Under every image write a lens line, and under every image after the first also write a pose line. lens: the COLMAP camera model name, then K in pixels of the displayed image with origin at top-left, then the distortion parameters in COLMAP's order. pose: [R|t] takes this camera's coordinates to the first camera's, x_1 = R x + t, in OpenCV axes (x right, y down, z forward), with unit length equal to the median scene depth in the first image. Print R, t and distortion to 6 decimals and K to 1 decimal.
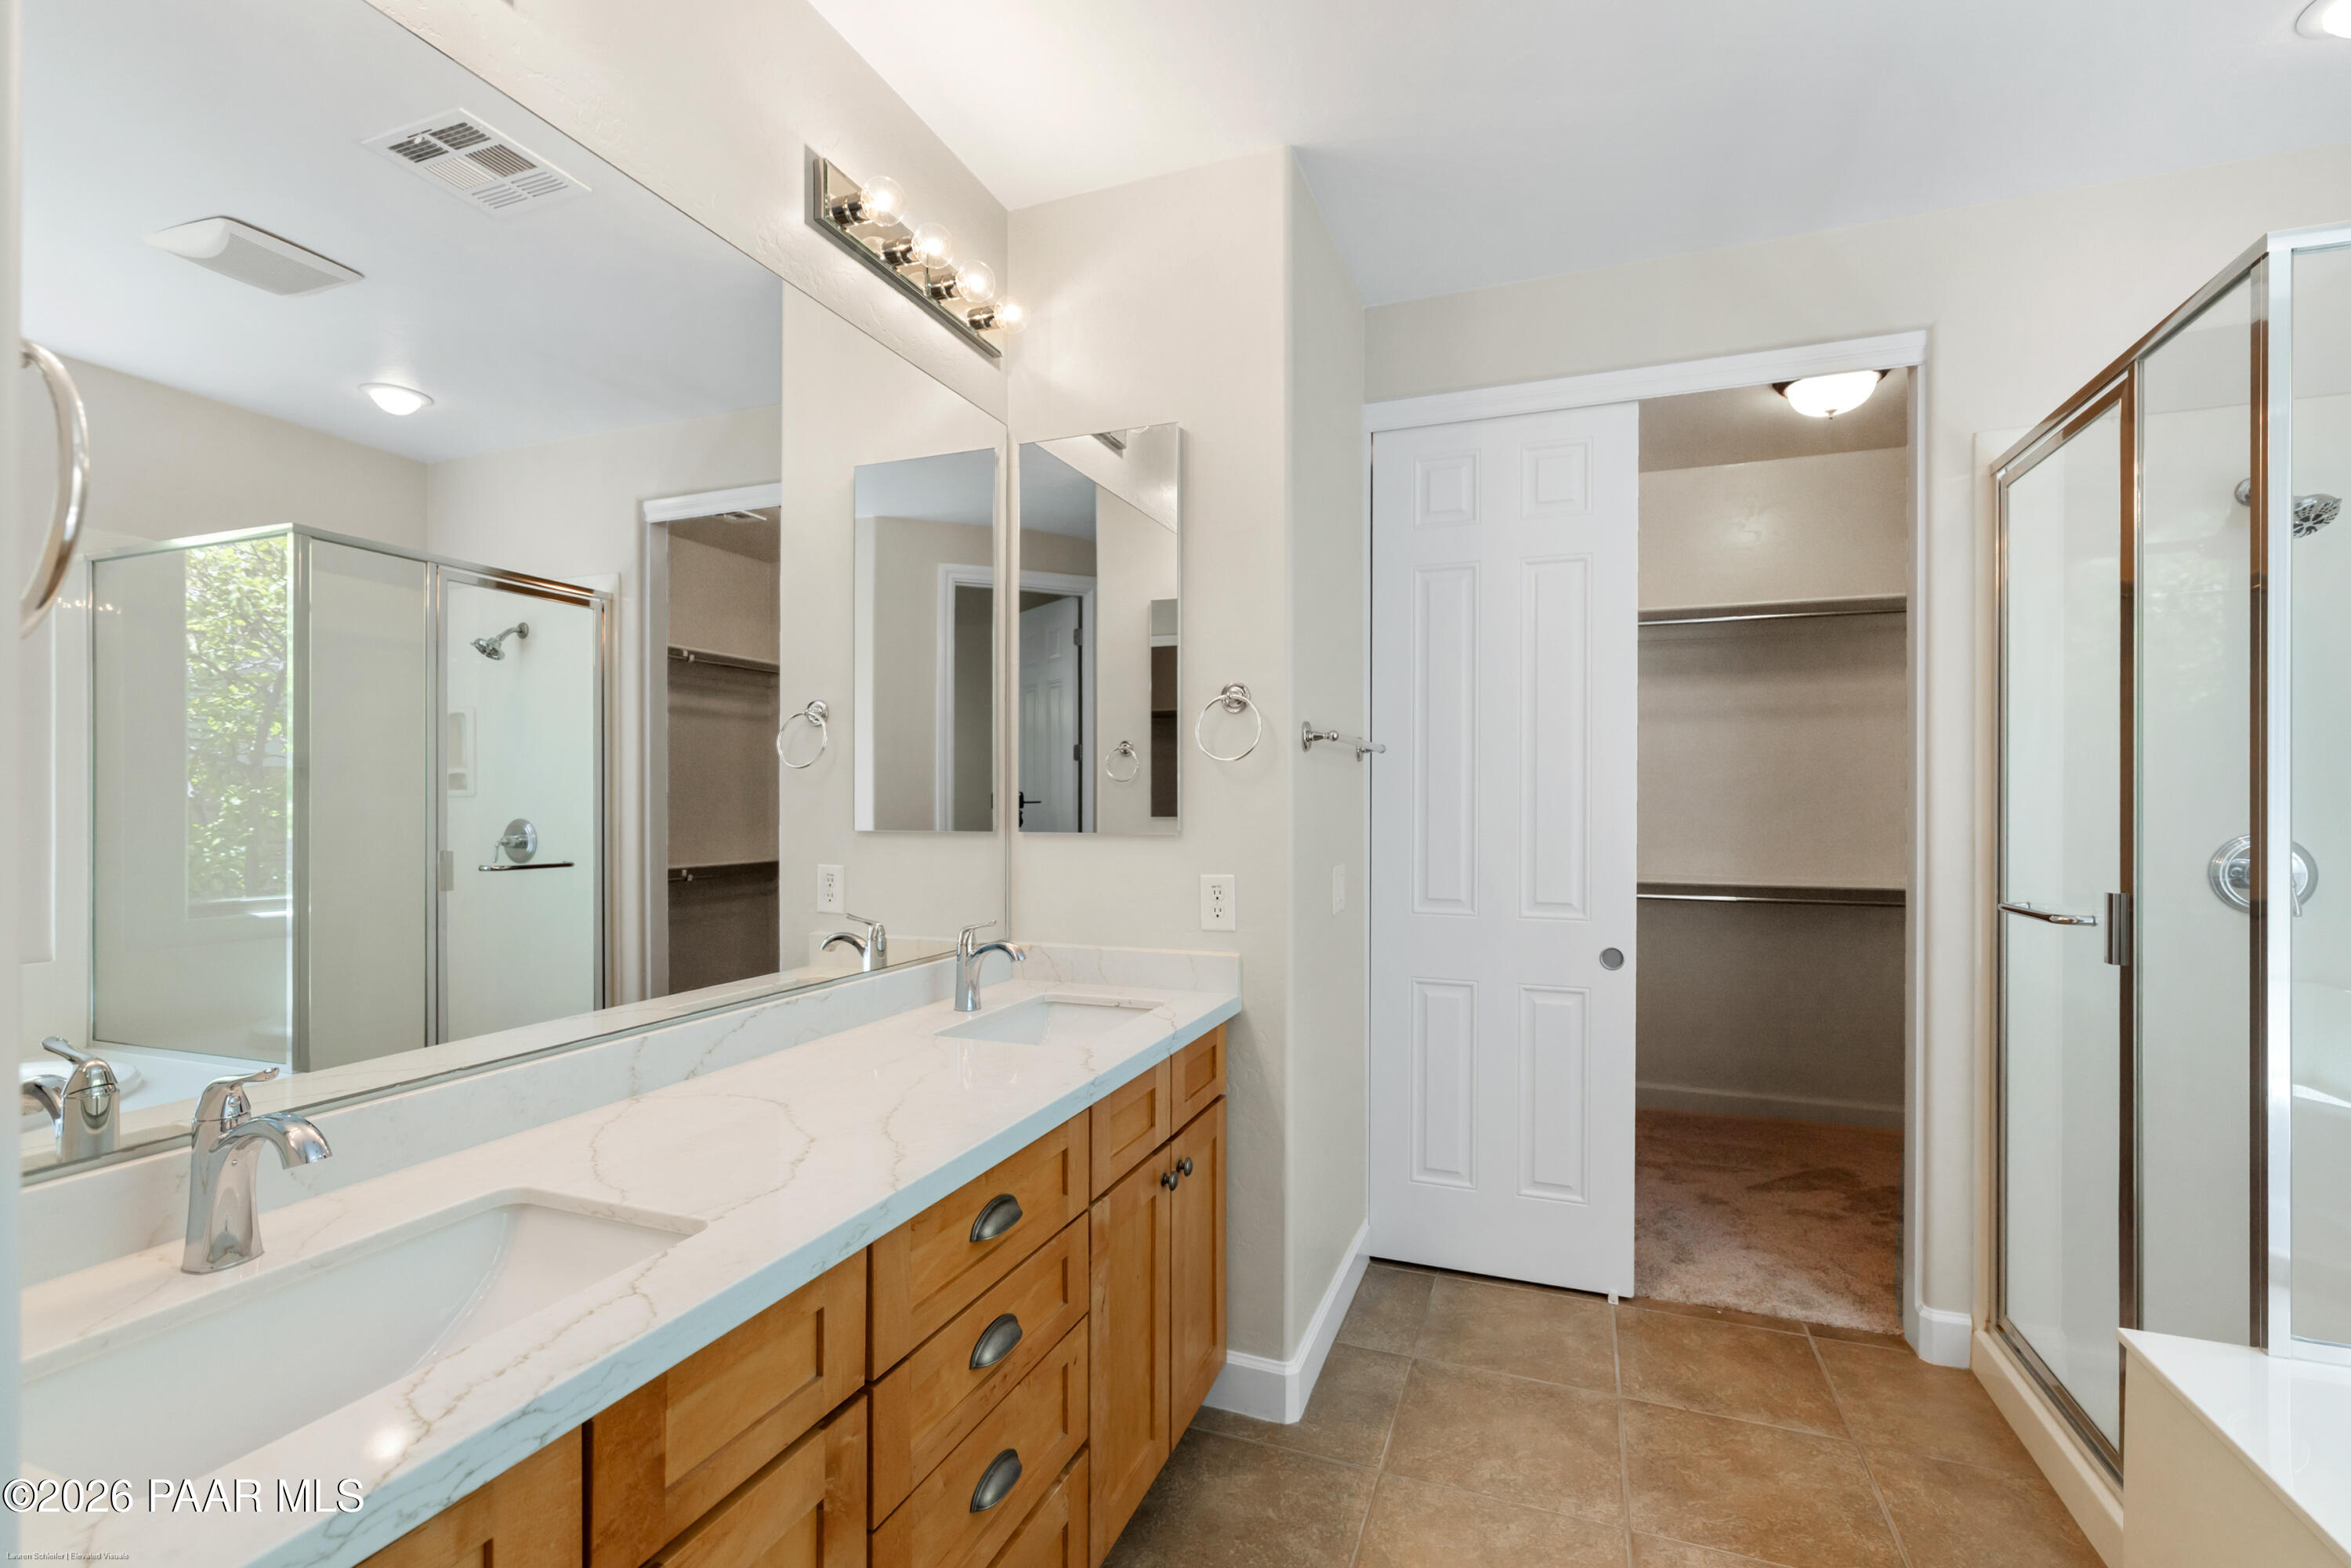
lens RADIAL K [[1034.2, 0, 1182.4], [0, 1034.2, 797.4], [0, 0, 1]] dist [-0.001419, 0.001276]
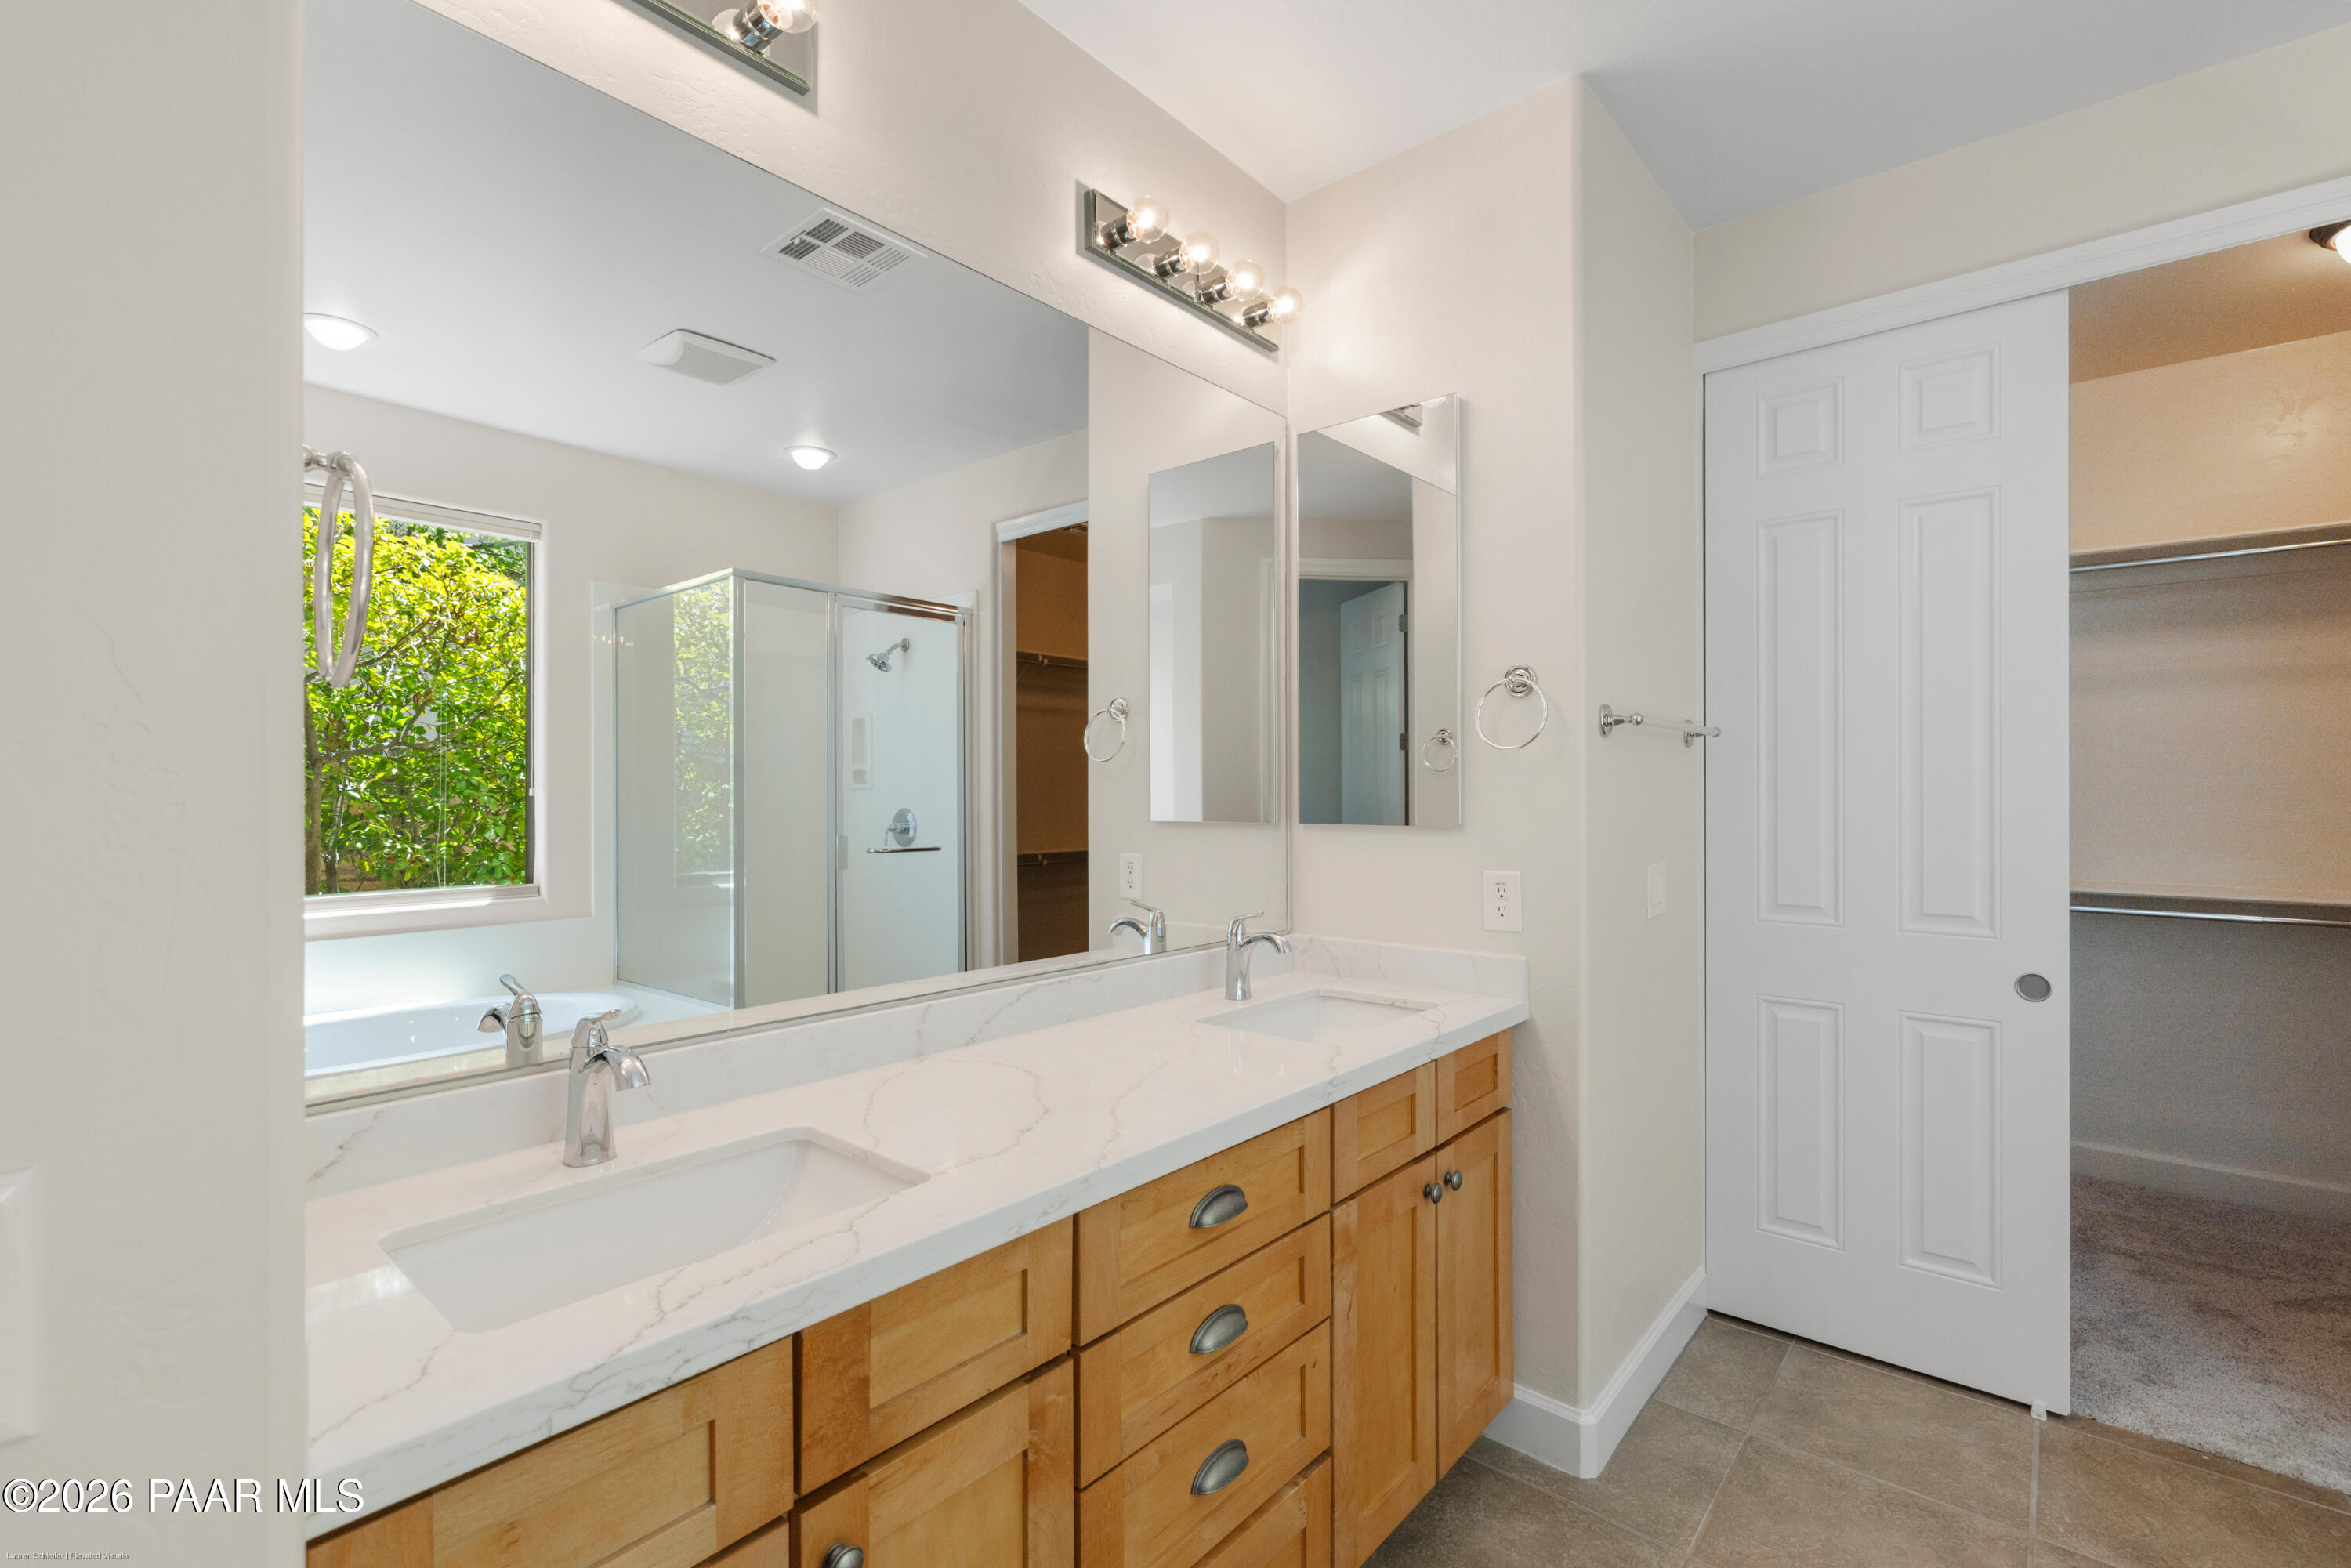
lens RADIAL K [[1038.8, 0, 1175.5], [0, 1038.8, 784.0], [0, 0, 1]] dist [-0.000578, 0.000665]
pose [[0.941103, -0.004815, -0.338086, 0.075898], [0.003734, 0.999986, -0.003849, -0.001364], [0.338099, 0.002360, 0.941107, 0.019001]]
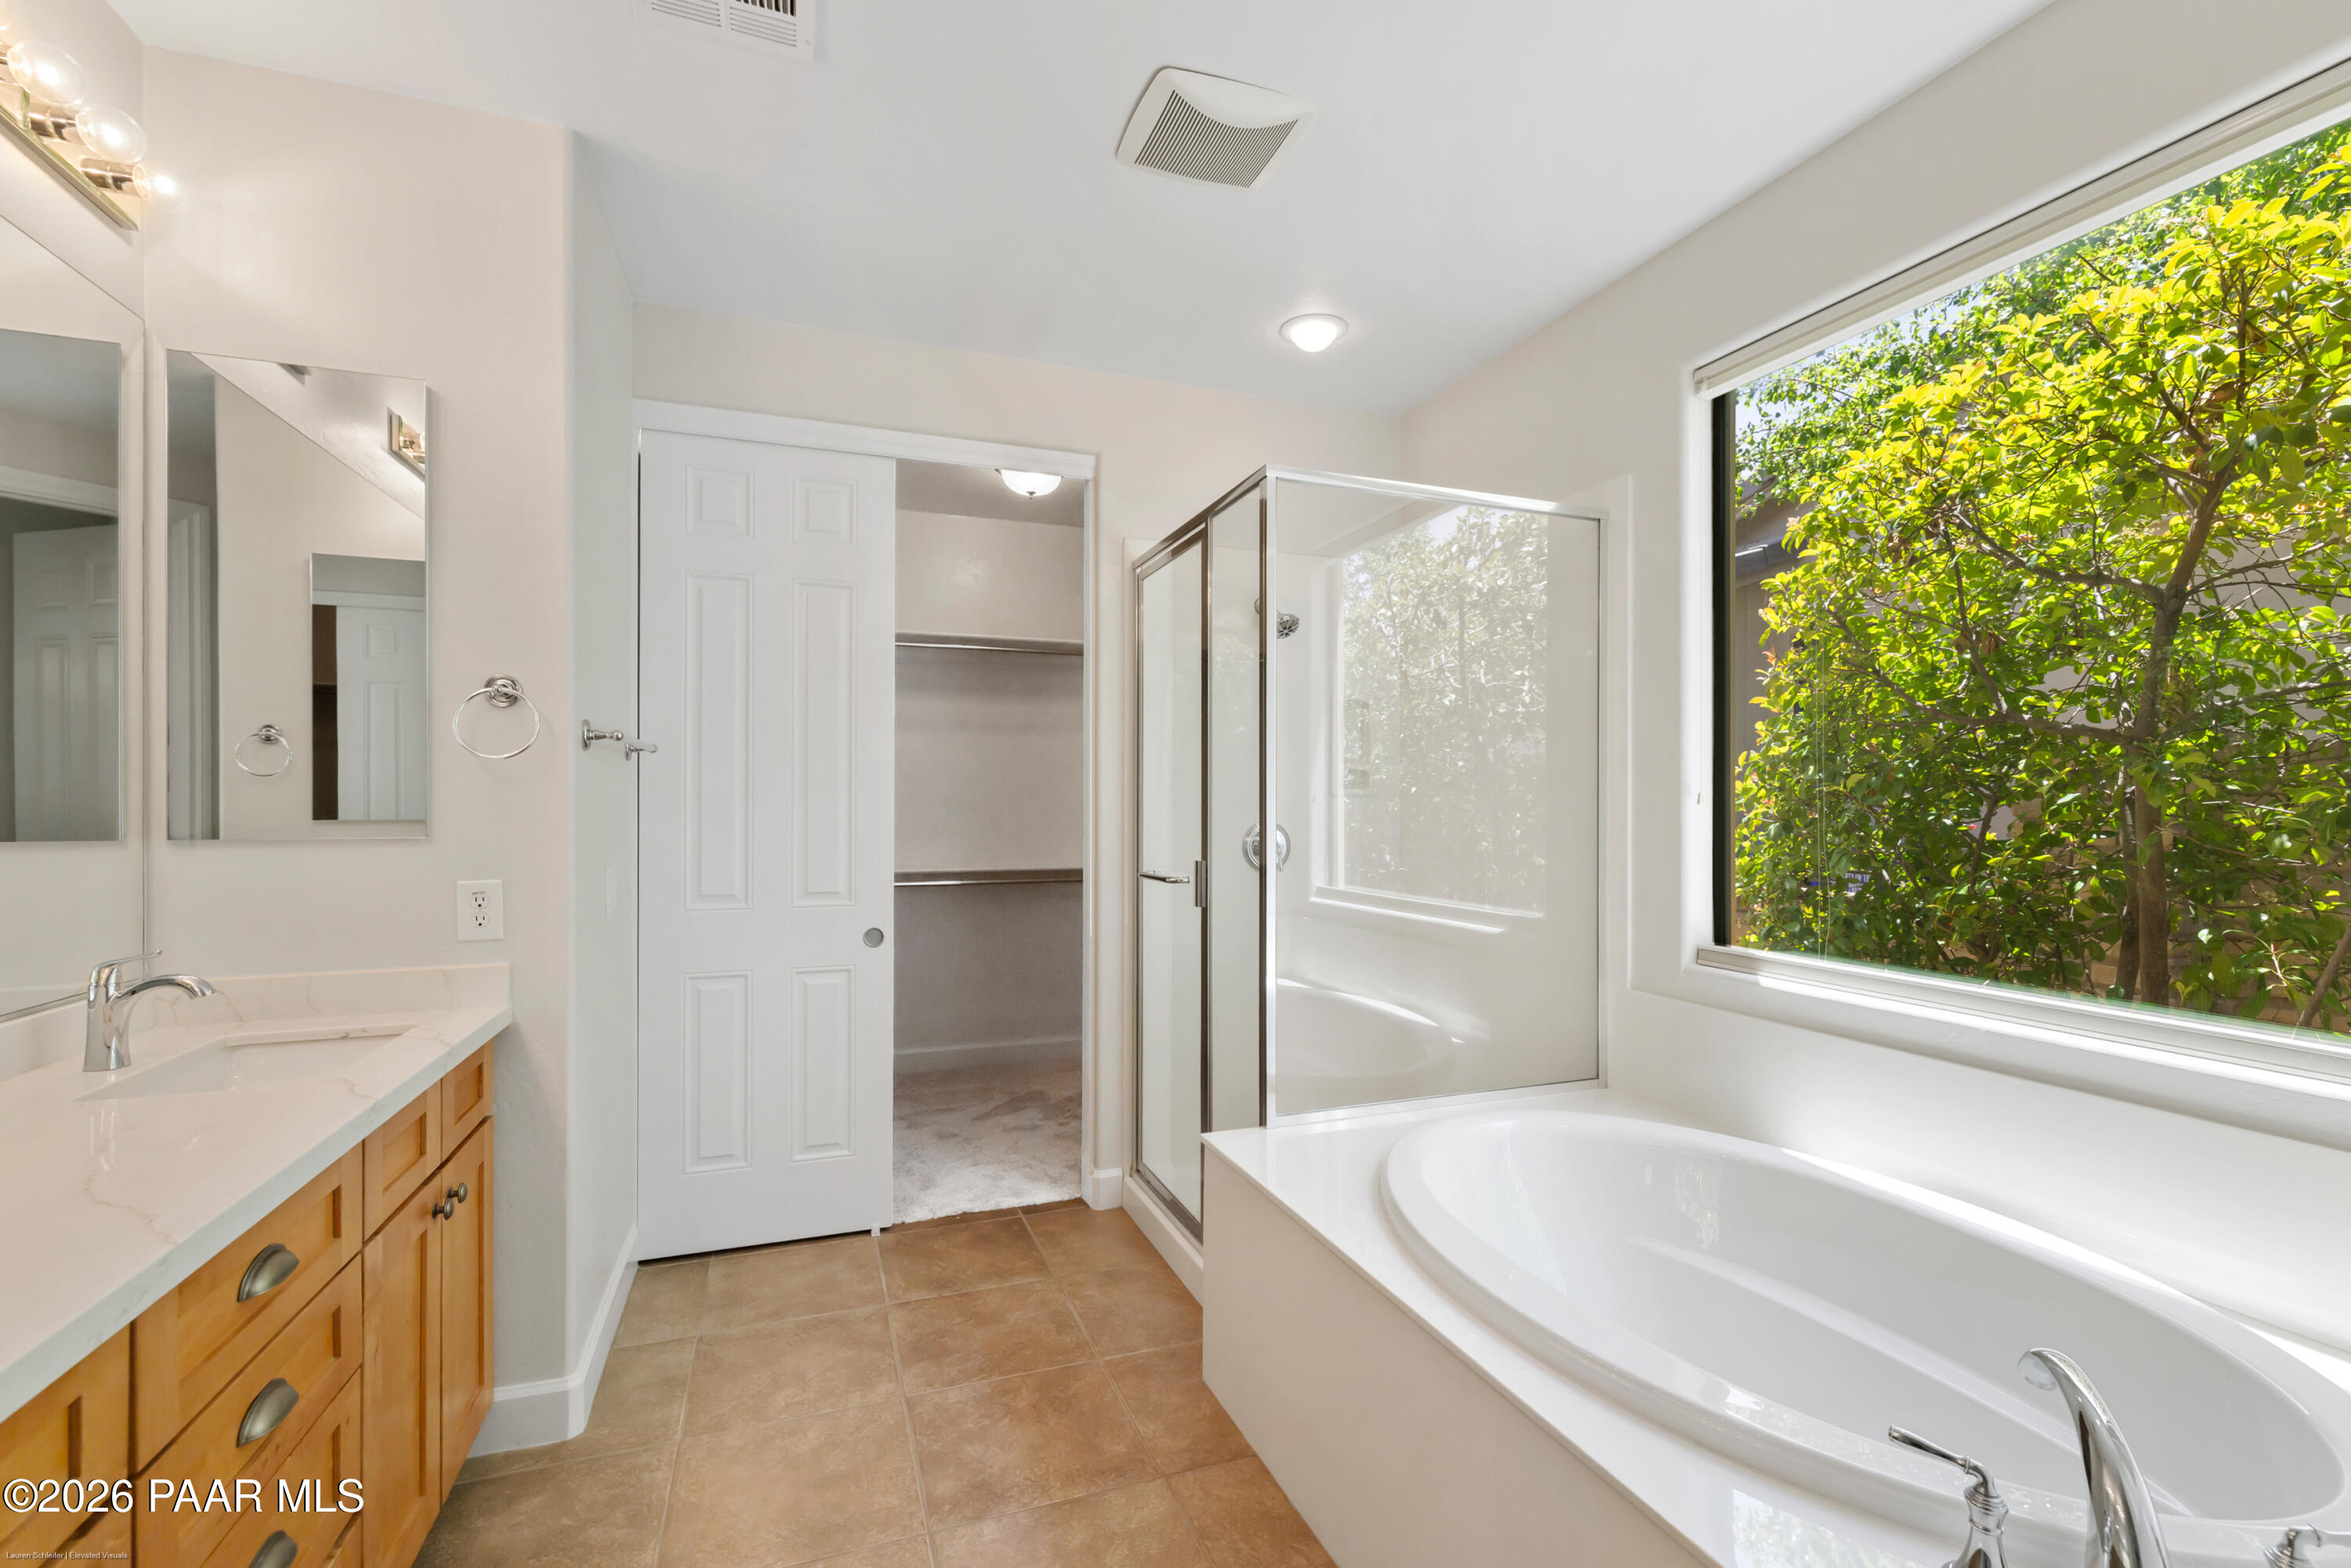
lens RADIAL K [[1034.2, 0, 1182.4], [0, 1034.2, 797.4], [0, 0, 1]] dist [-0.001419, 0.001276]
pose [[0.751249, -0.000052, 0.660019, -0.107027], [0.000139, 1.000000, -0.000080, 0.000496], [-0.660019, 0.000152, 0.751249, -0.113320]]
